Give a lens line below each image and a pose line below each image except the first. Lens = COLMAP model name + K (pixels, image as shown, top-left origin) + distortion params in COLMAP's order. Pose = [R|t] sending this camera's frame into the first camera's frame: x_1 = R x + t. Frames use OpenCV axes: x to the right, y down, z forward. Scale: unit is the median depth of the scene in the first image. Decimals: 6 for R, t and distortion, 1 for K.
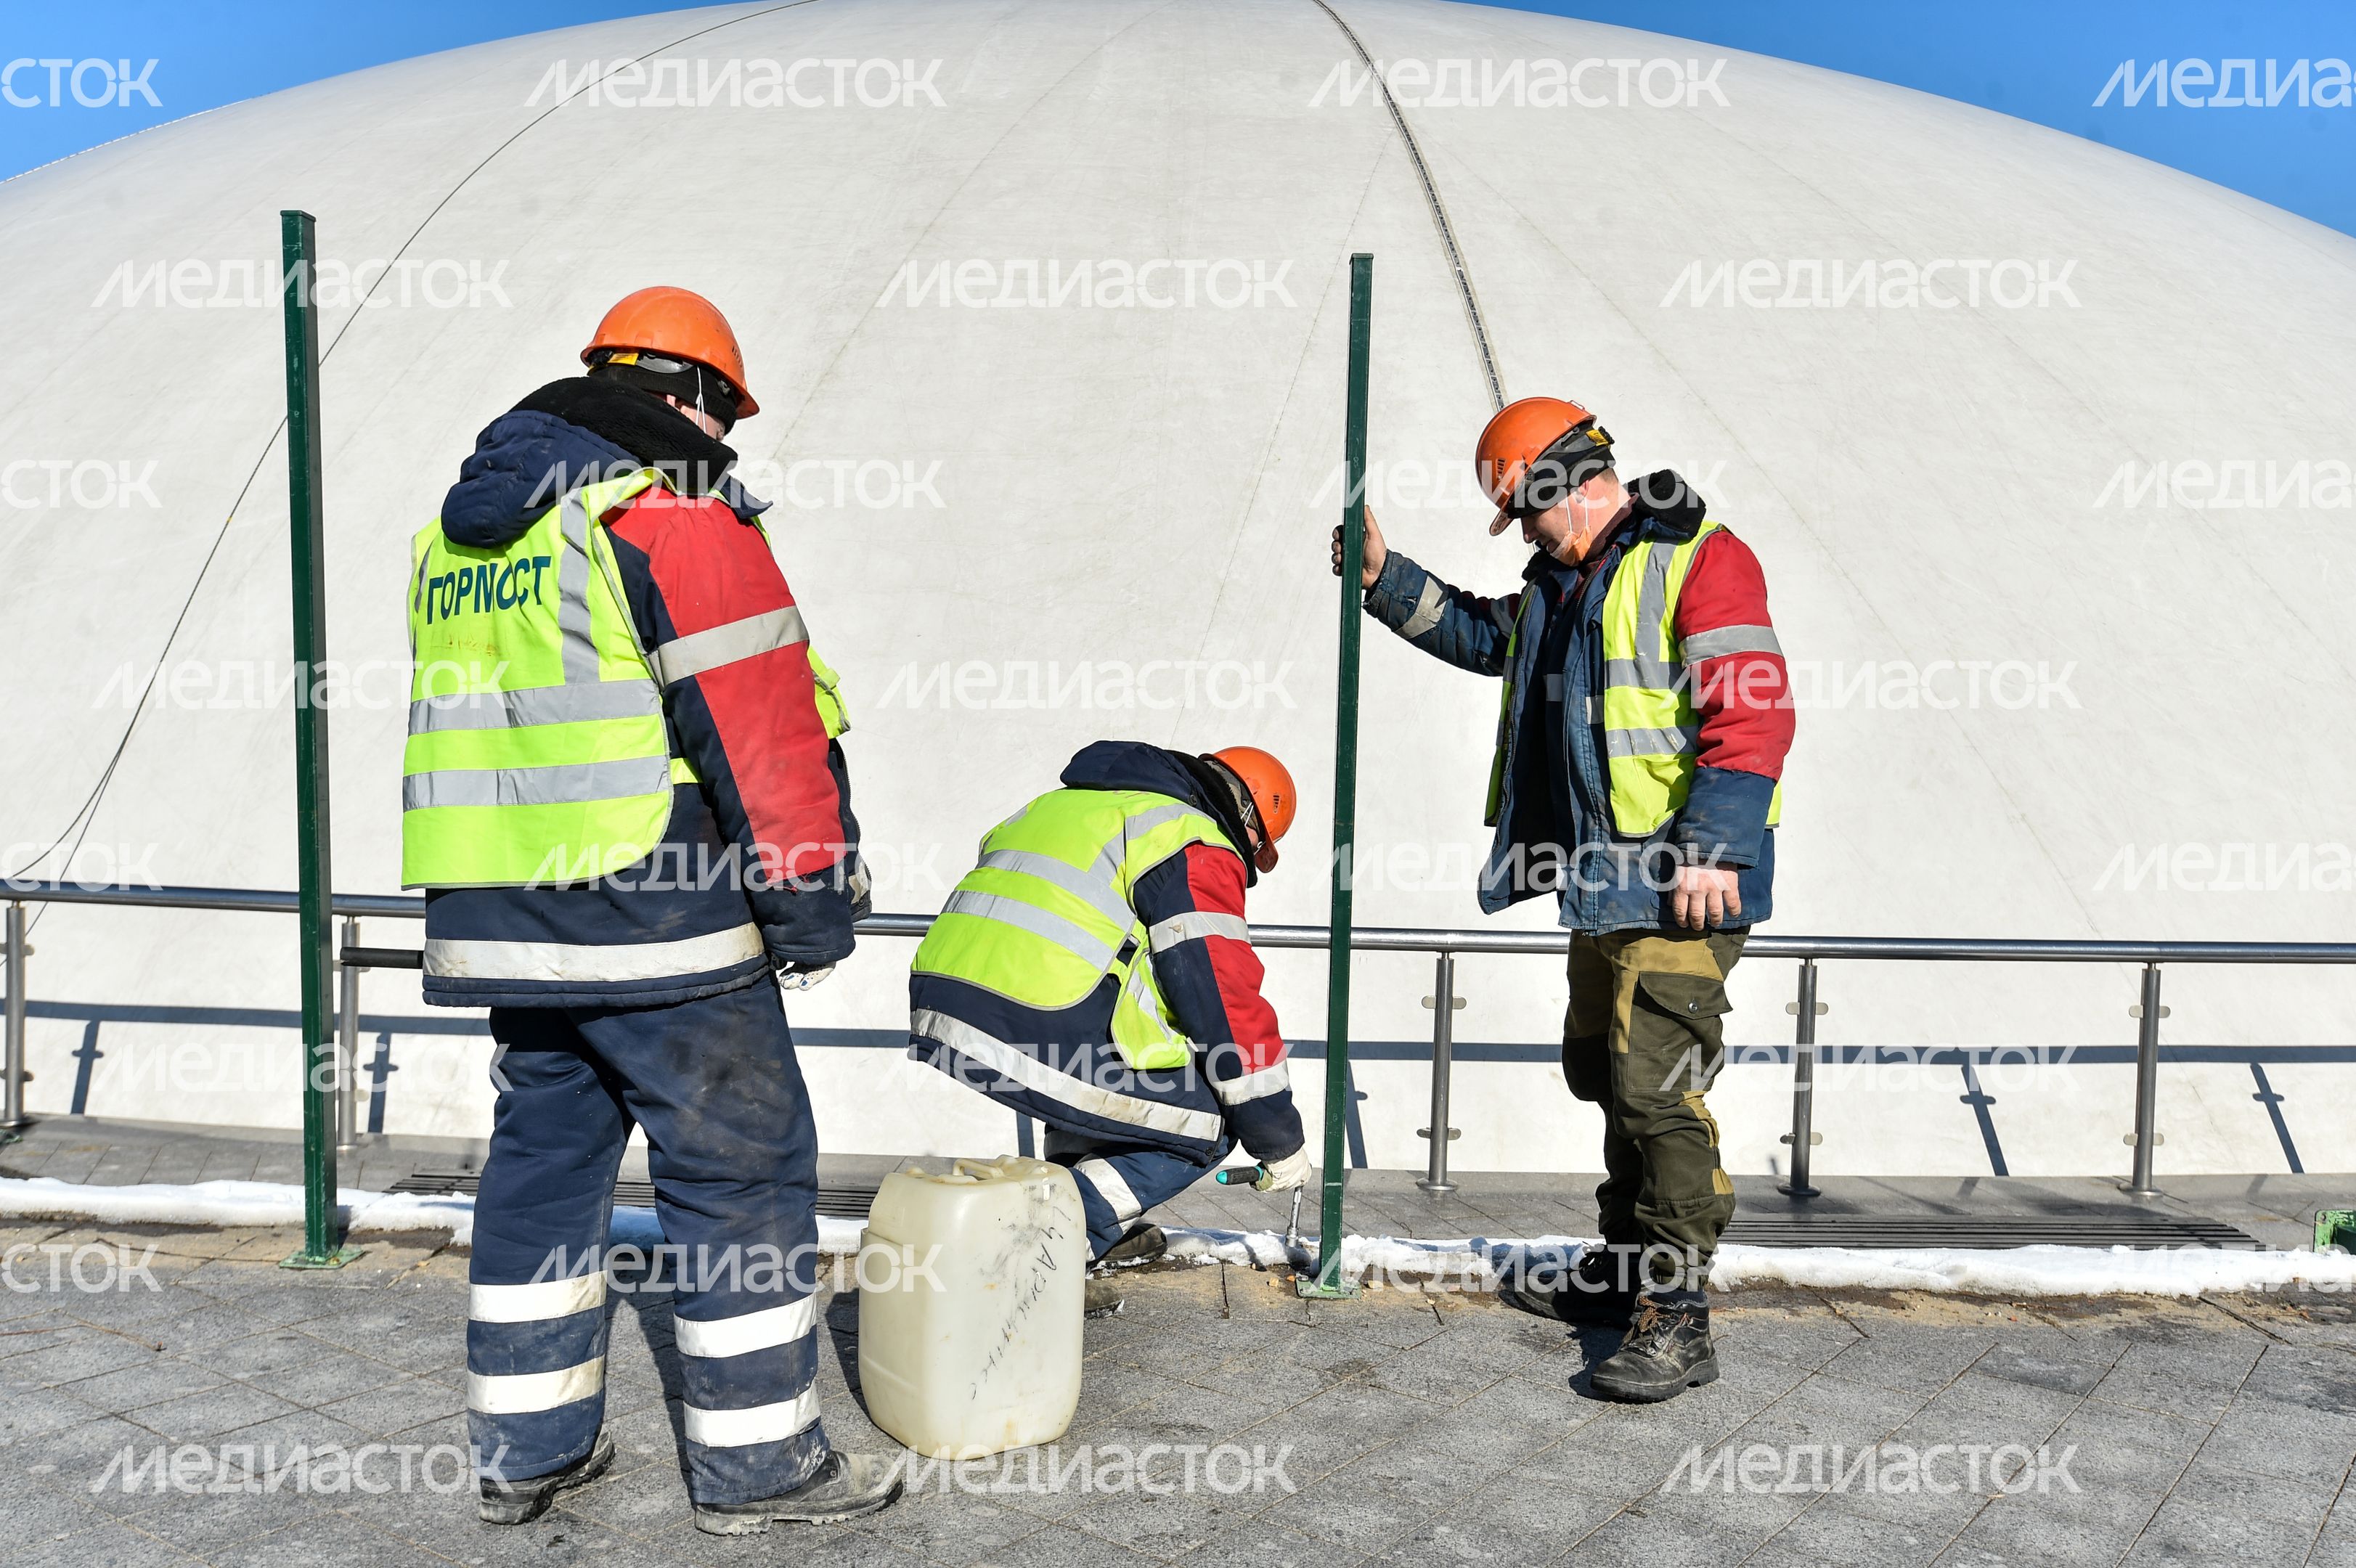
lens RADIAL K [[2111.6, 0, 1177.8], [0, 2111.6, 780.0], [0, 0, 1]] dist [0.018700, 0.015211]
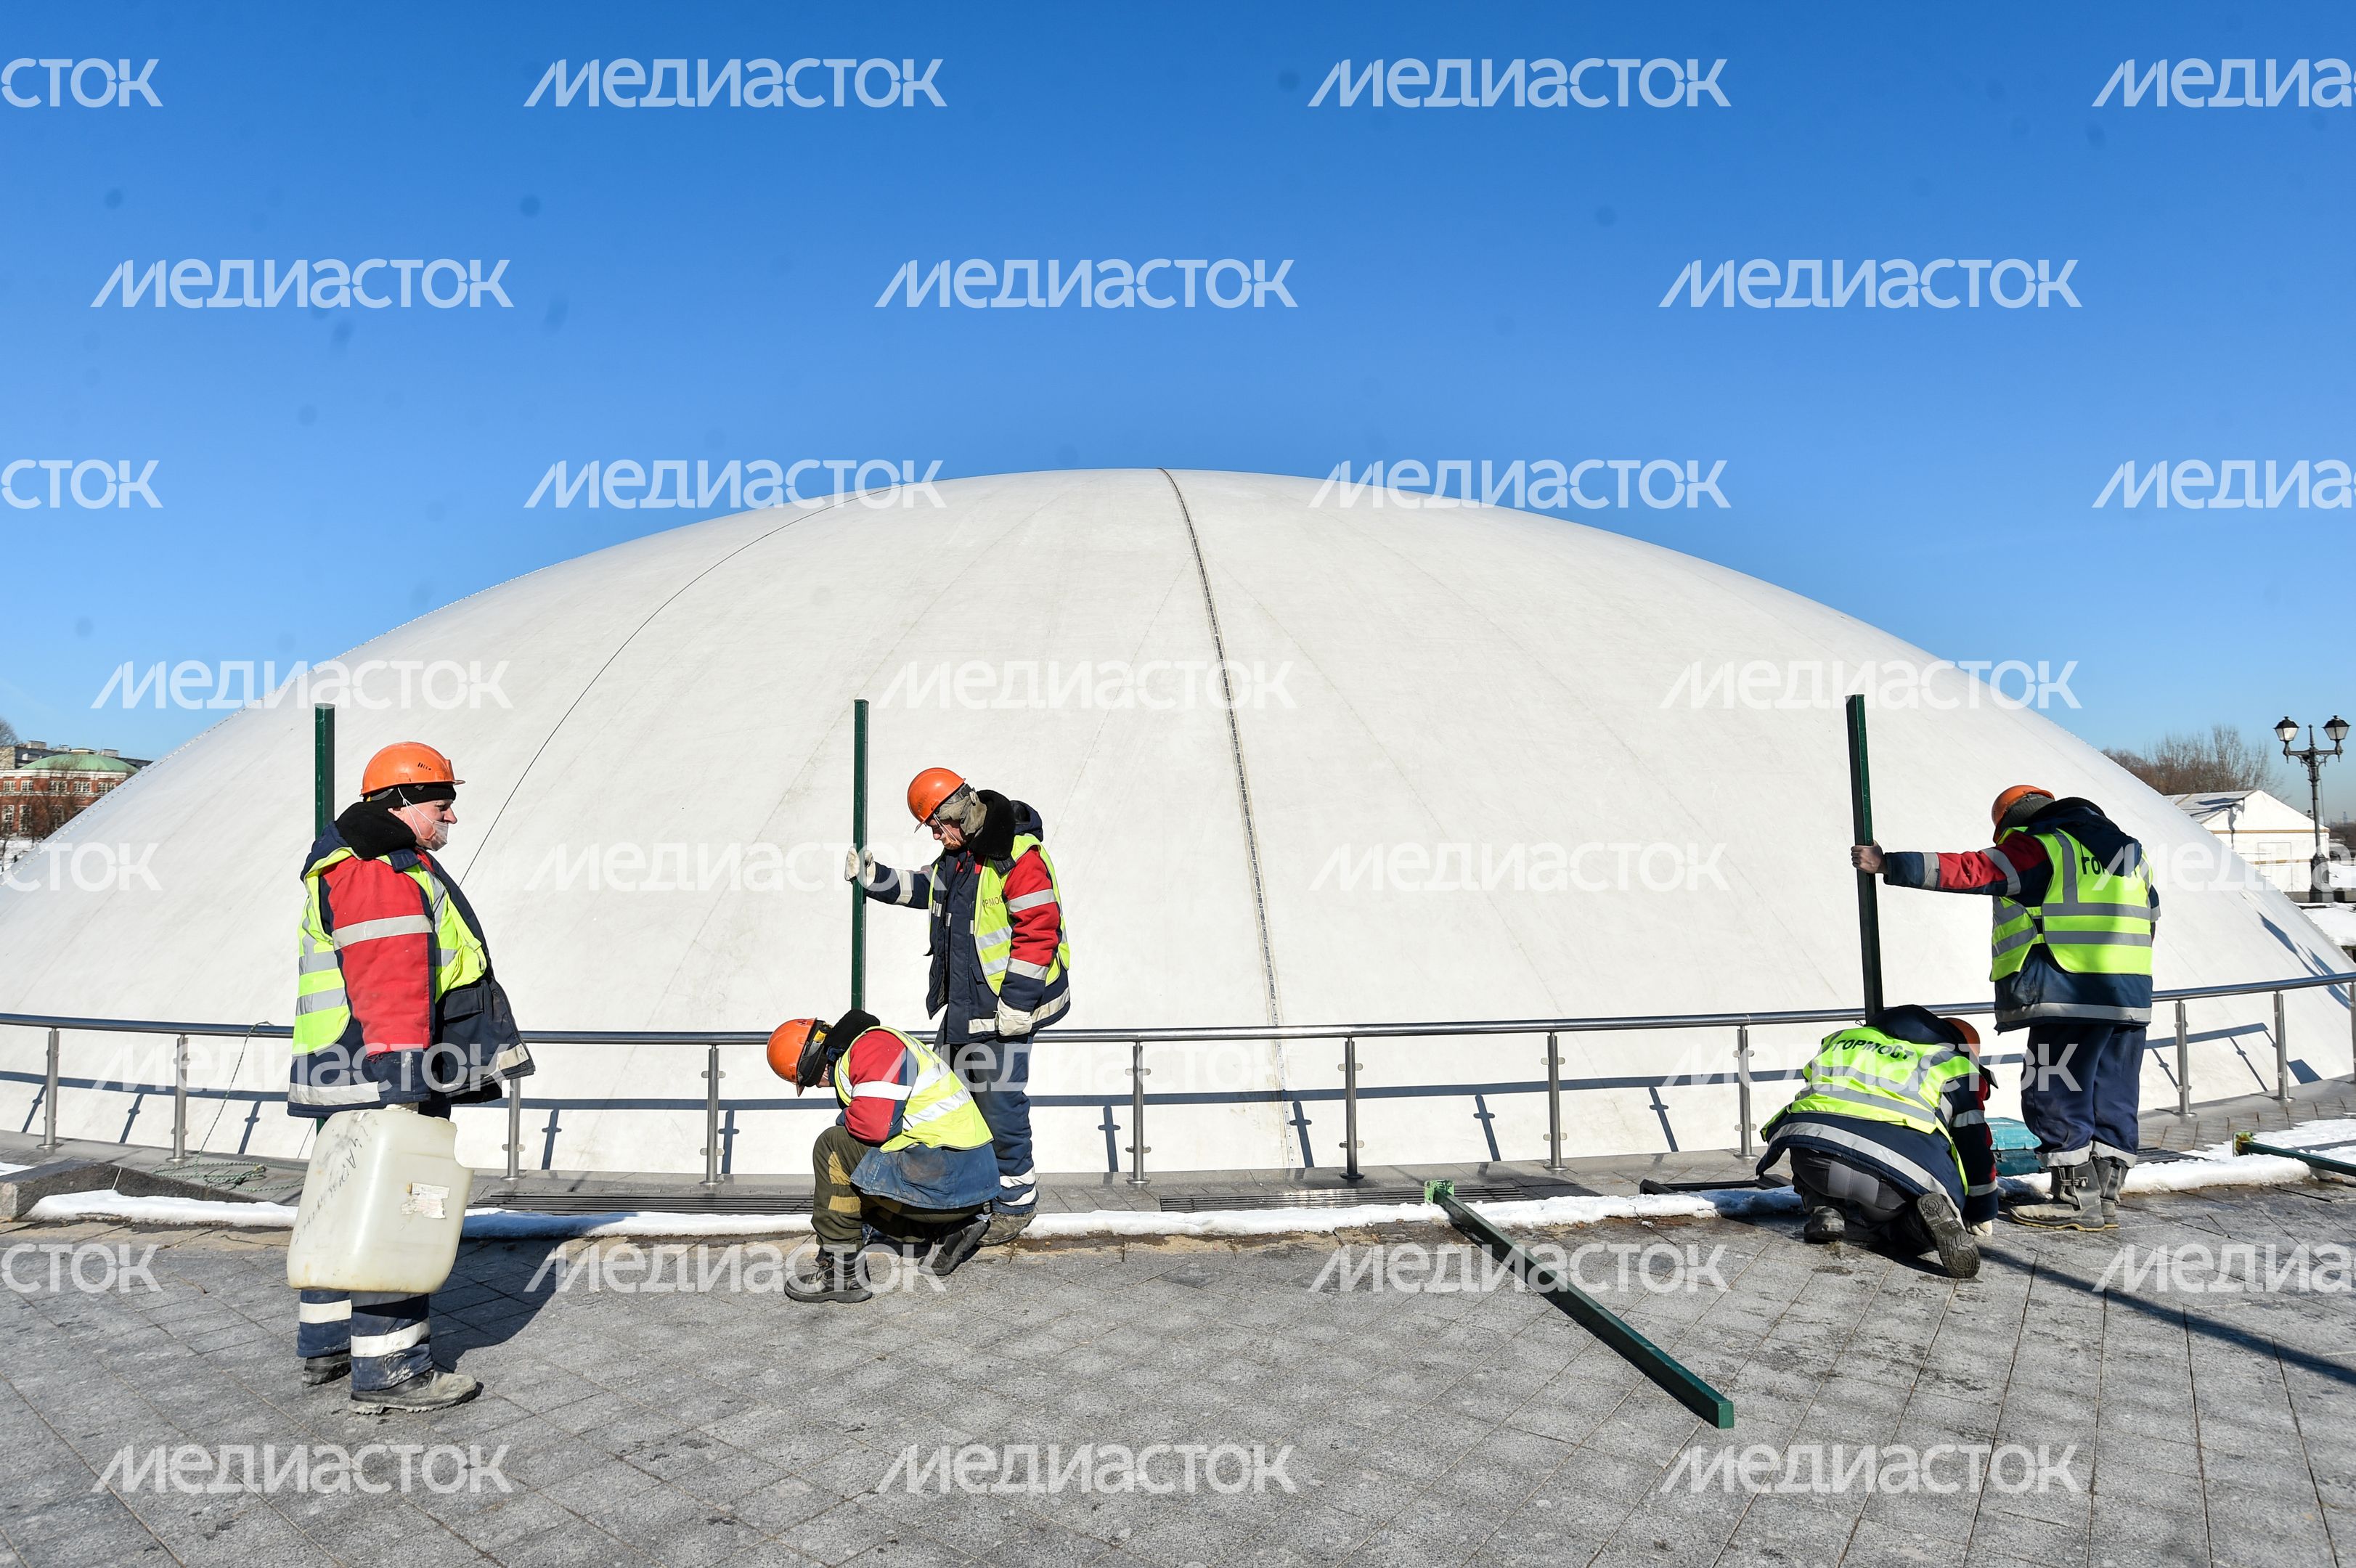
lens RADIAL K [[1300.1, 0, 1178.3], [0, 1300.1, 788.1], [0, 0, 1]] dist [-0.016293, -0.000203]
pose [[0.999154, -0.039444, -0.011604, 0.175719], [0.038014, 0.993763, -0.104836, -0.011650], [0.015667, 0.104306, 0.994422, -0.072884]]
